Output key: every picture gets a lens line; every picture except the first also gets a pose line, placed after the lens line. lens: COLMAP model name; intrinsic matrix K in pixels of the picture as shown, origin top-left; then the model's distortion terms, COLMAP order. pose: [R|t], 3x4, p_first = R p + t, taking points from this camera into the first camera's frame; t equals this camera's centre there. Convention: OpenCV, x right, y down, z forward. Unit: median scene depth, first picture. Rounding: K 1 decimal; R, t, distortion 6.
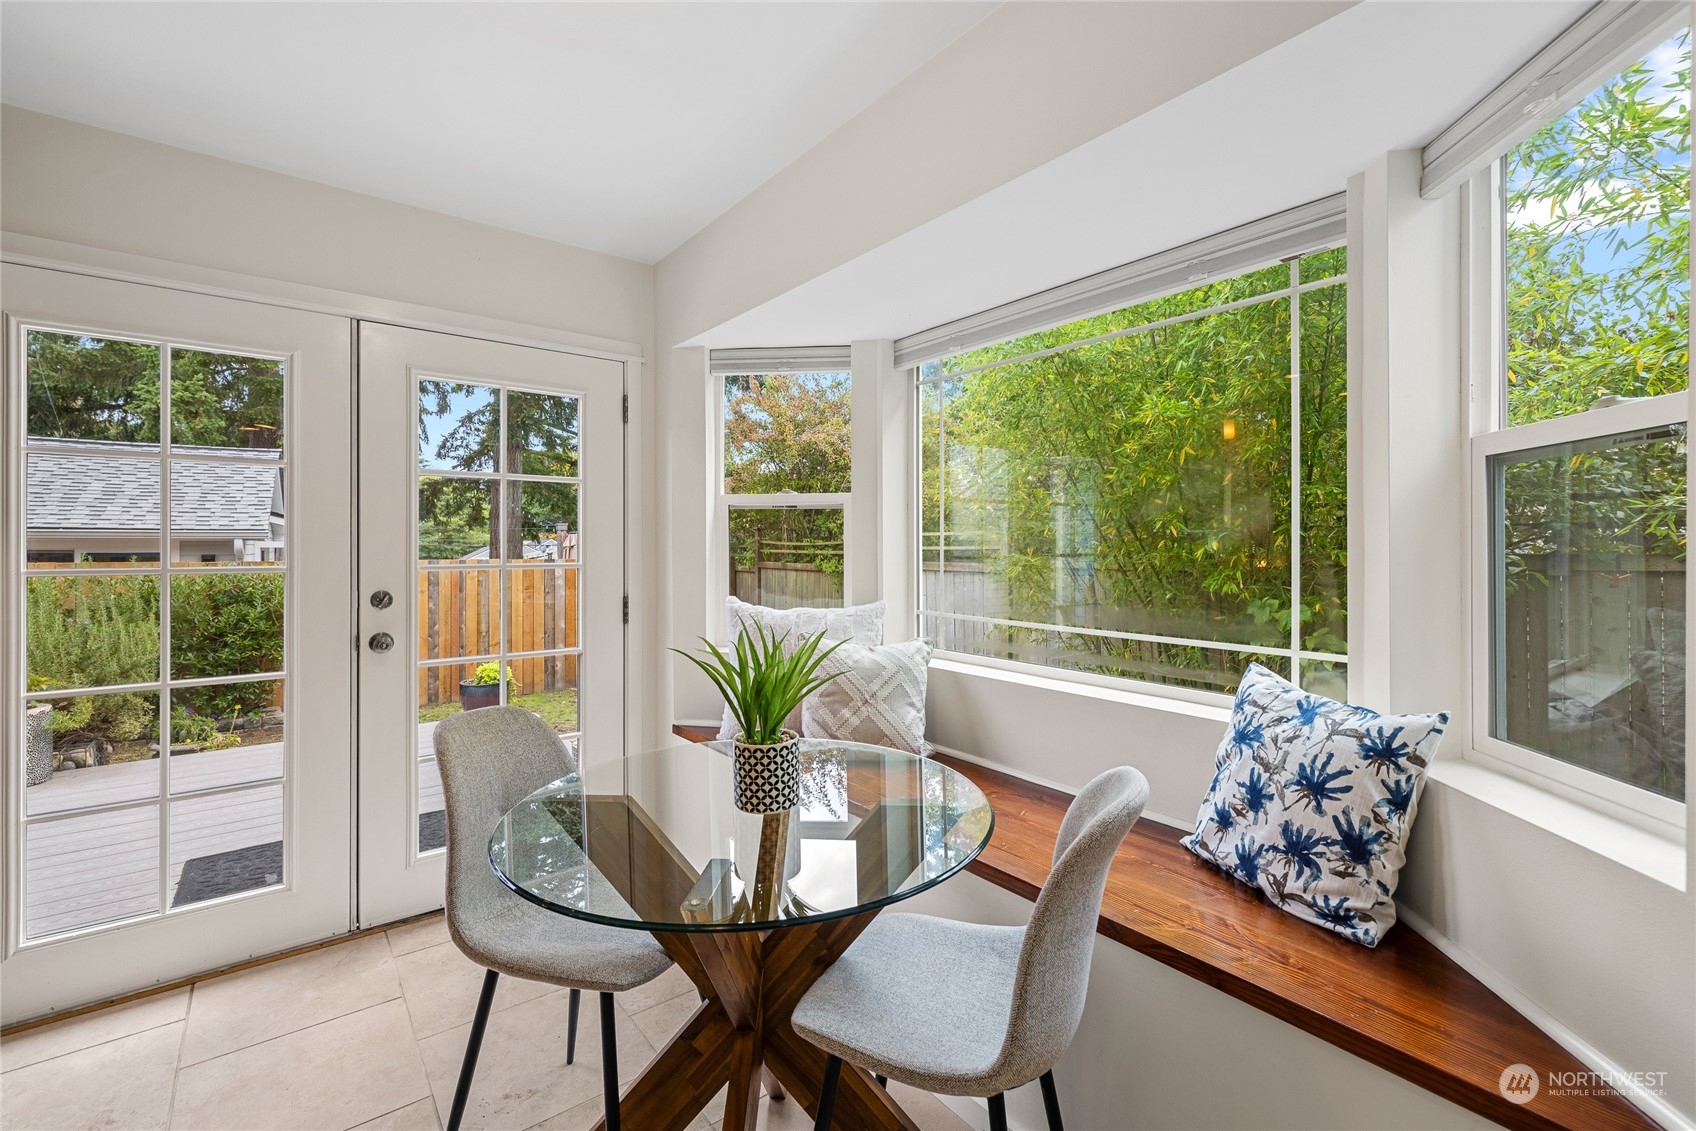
lens RADIAL K [[719.3, 0, 848.1], [0, 719.3, 555.8], [0, 0, 1]] dist [0.001230, -0.000009]
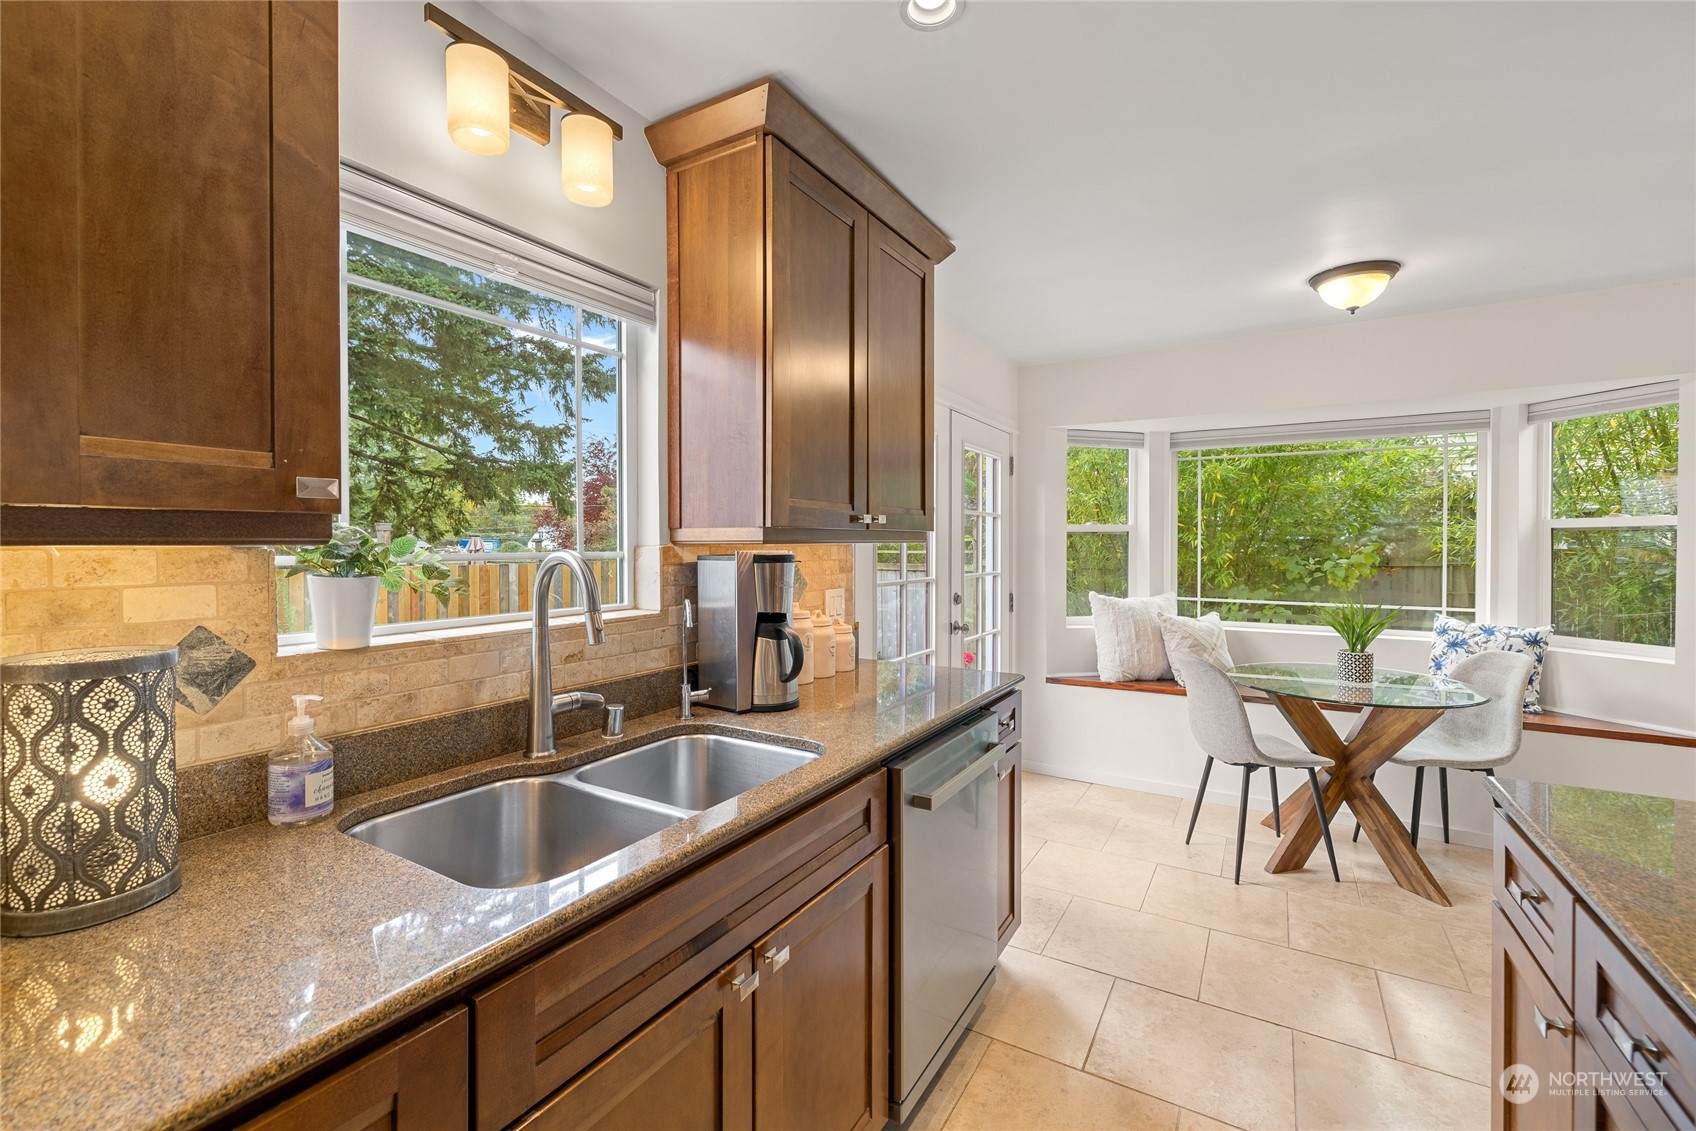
lens RADIAL K [[719.3, 0, 842.4], [0, 719.3, 556.8], [0, 0, 1]] dist [0.001230, -0.000009]
pose [[0.934333, -0.008536, 0.356298, -2.211239], [0.004521, 0.999917, 0.012102, -0.071929], [-0.356372, -0.009697, 0.934294, -0.484279]]
